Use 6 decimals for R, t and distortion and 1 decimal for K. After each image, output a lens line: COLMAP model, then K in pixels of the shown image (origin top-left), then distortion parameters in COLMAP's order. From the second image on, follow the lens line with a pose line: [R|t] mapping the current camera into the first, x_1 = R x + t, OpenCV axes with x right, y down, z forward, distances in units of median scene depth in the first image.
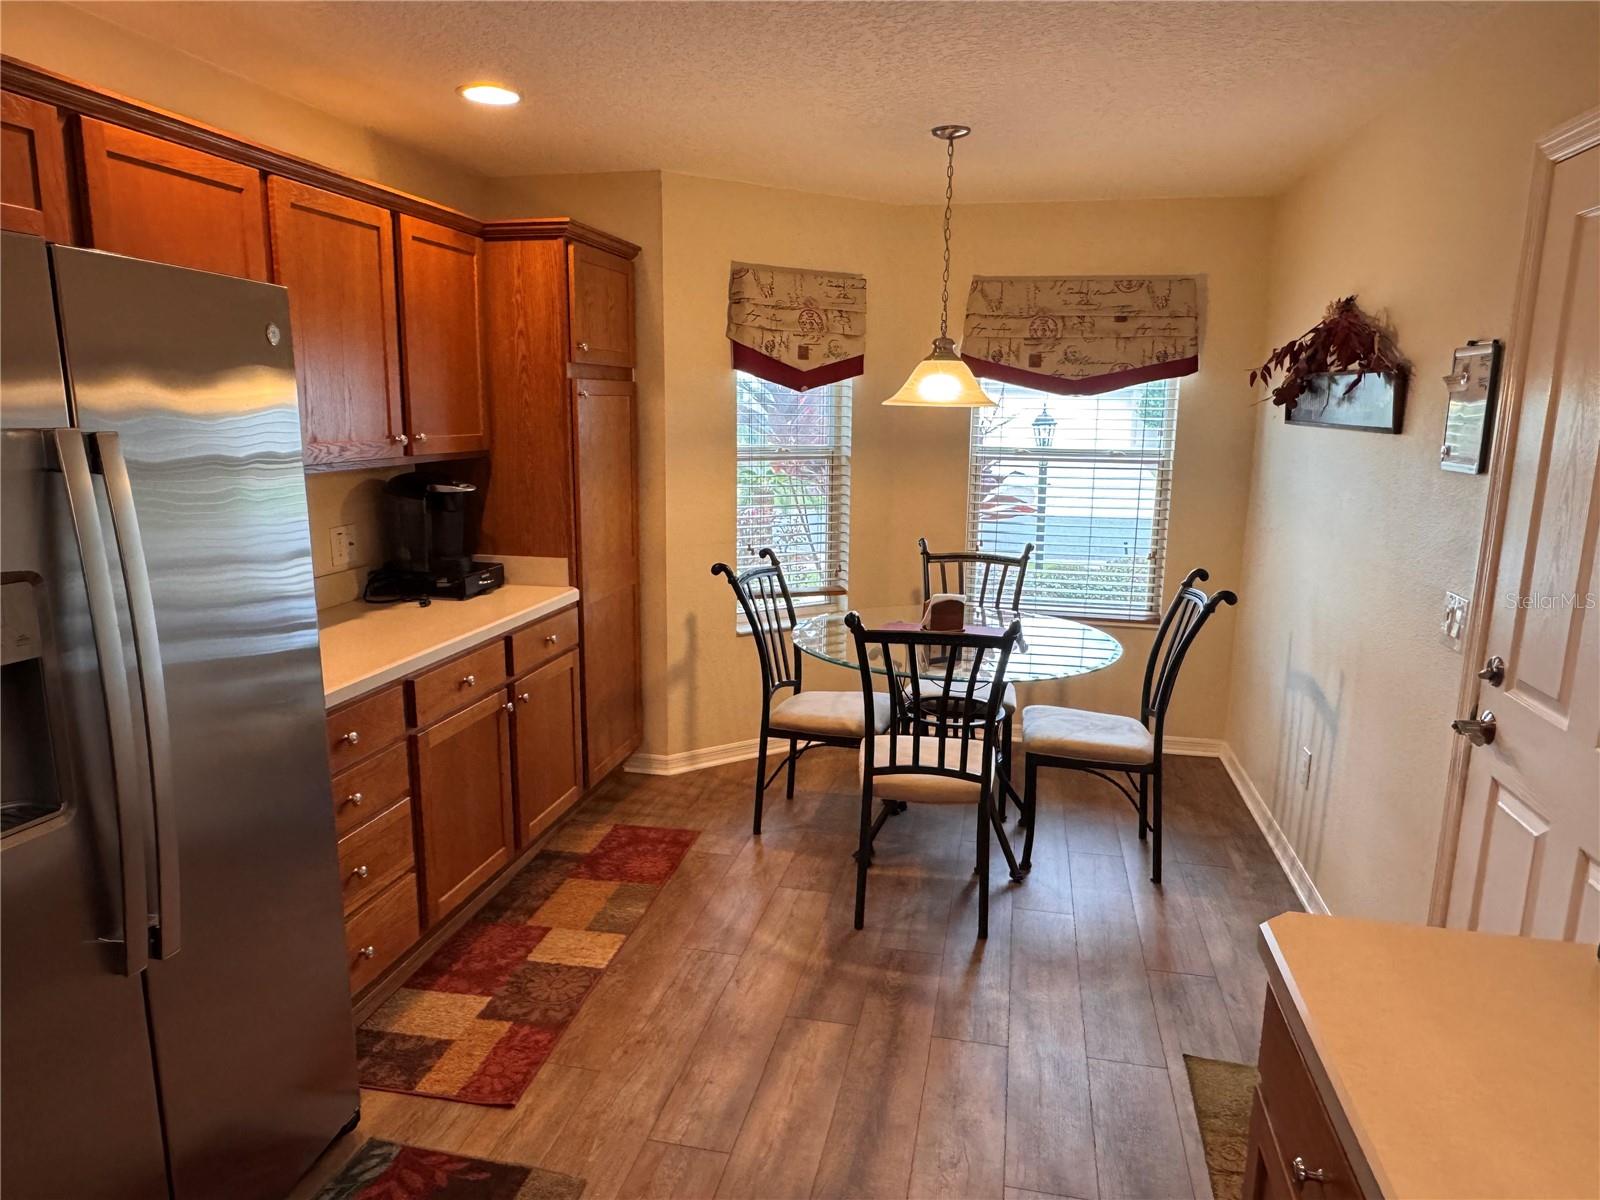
lens RADIAL K [[1031.3, 0, 791.2], [0, 1031.3, 599.1], [0, 0, 1]] dist [-0.008212, 0.004224]
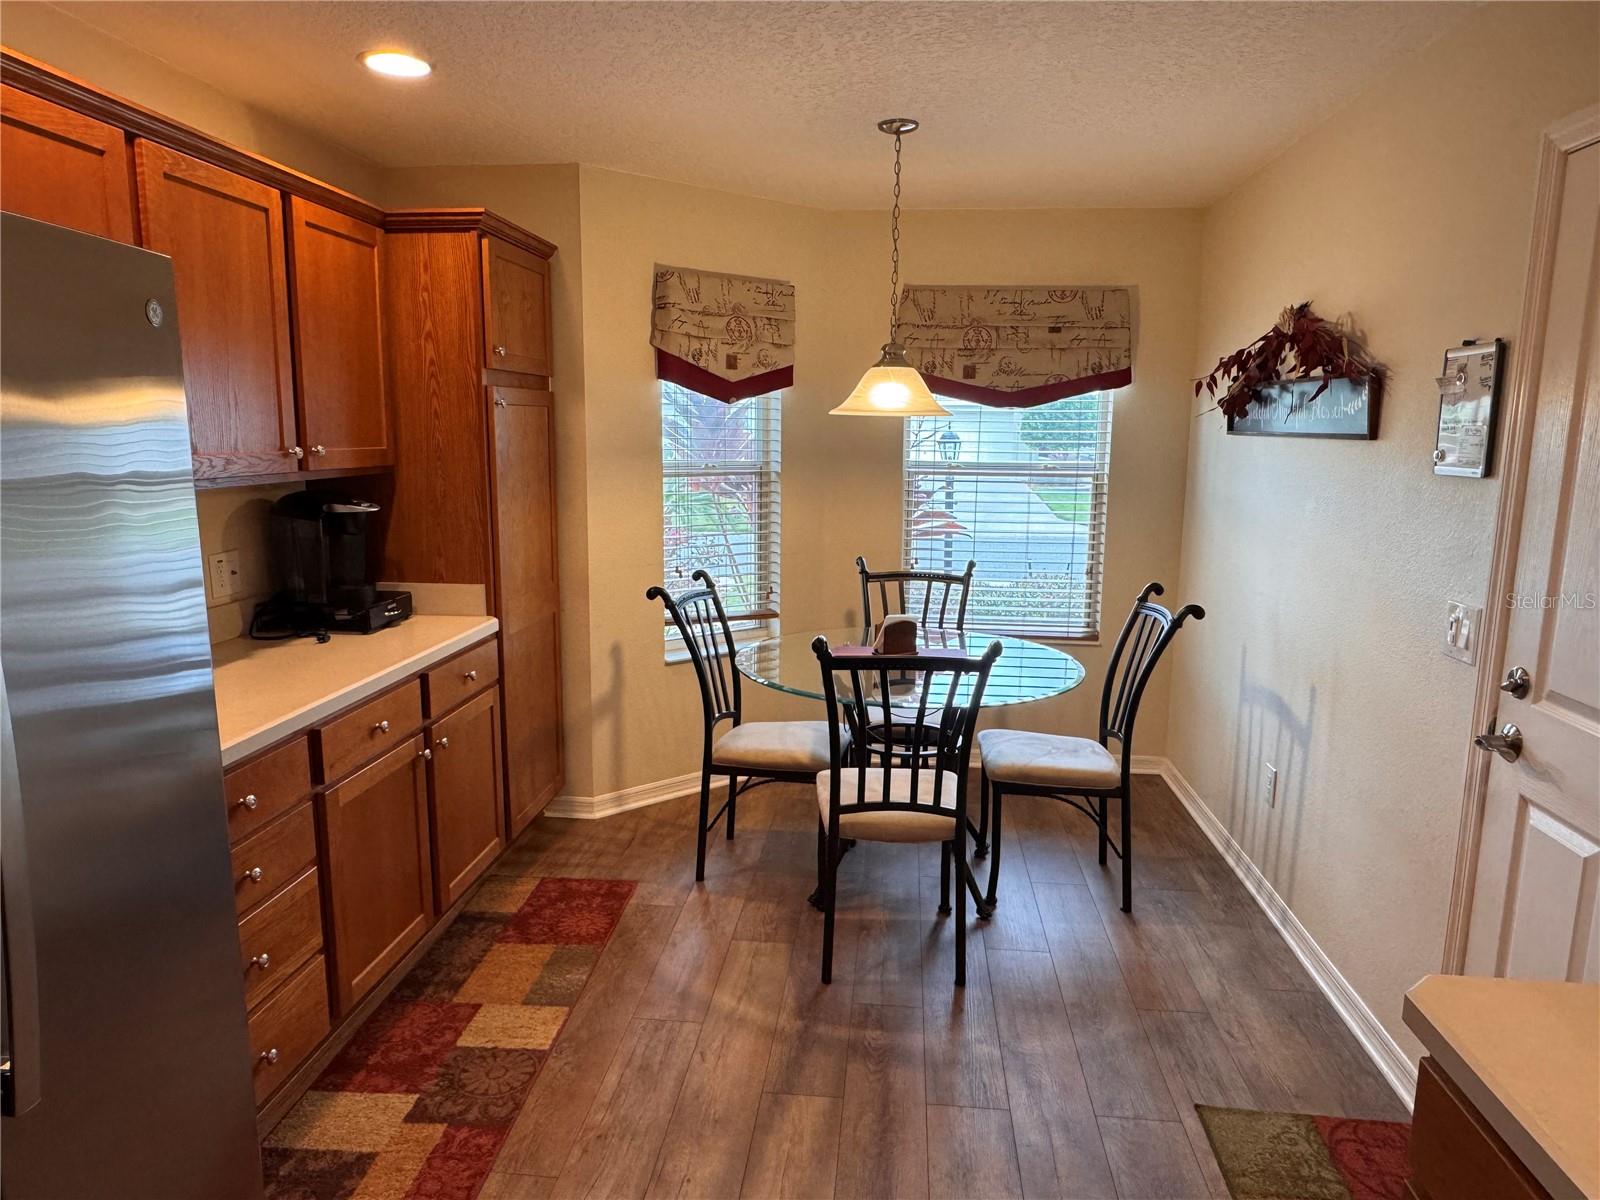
lens RADIAL K [[1031.3, 0, 793.8], [0, 1031.3, 598.5], [0, 0, 1]] dist [-0.008212, 0.004224]
pose [[0.993214, -0.020884, 0.114413, -0.057155], [0.023502, 0.999491, -0.021578, -0.001846], [-0.113904, 0.024121, 0.993199, 0.081594]]
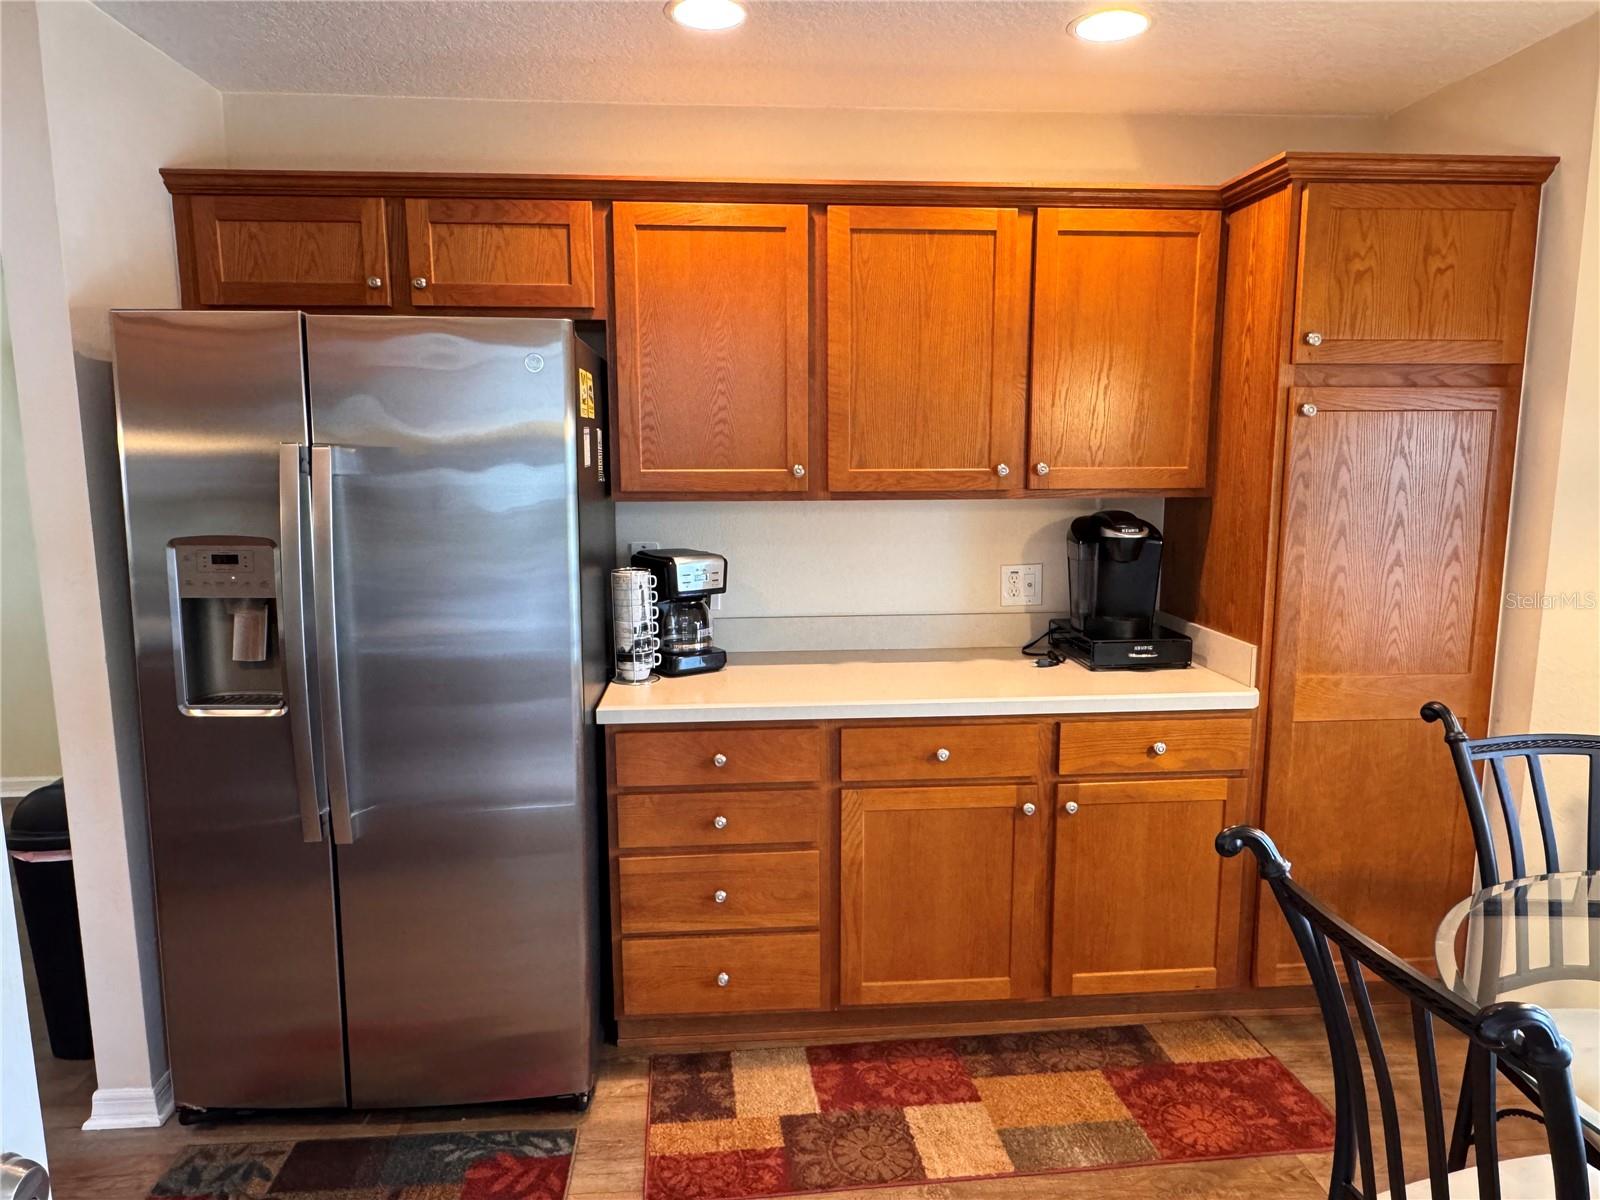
lens RADIAL K [[1031.3, 0, 802.3], [0, 1031.3, 597.0], [0, 0, 1]] dist [-0.008212, 0.004224]
pose [[0.290323, 0.129570, -0.948116, 0.382251], [-0.171028, 0.981864, 0.081812, -0.085101], [0.941521, 0.138402, 0.307218, 0.545316]]
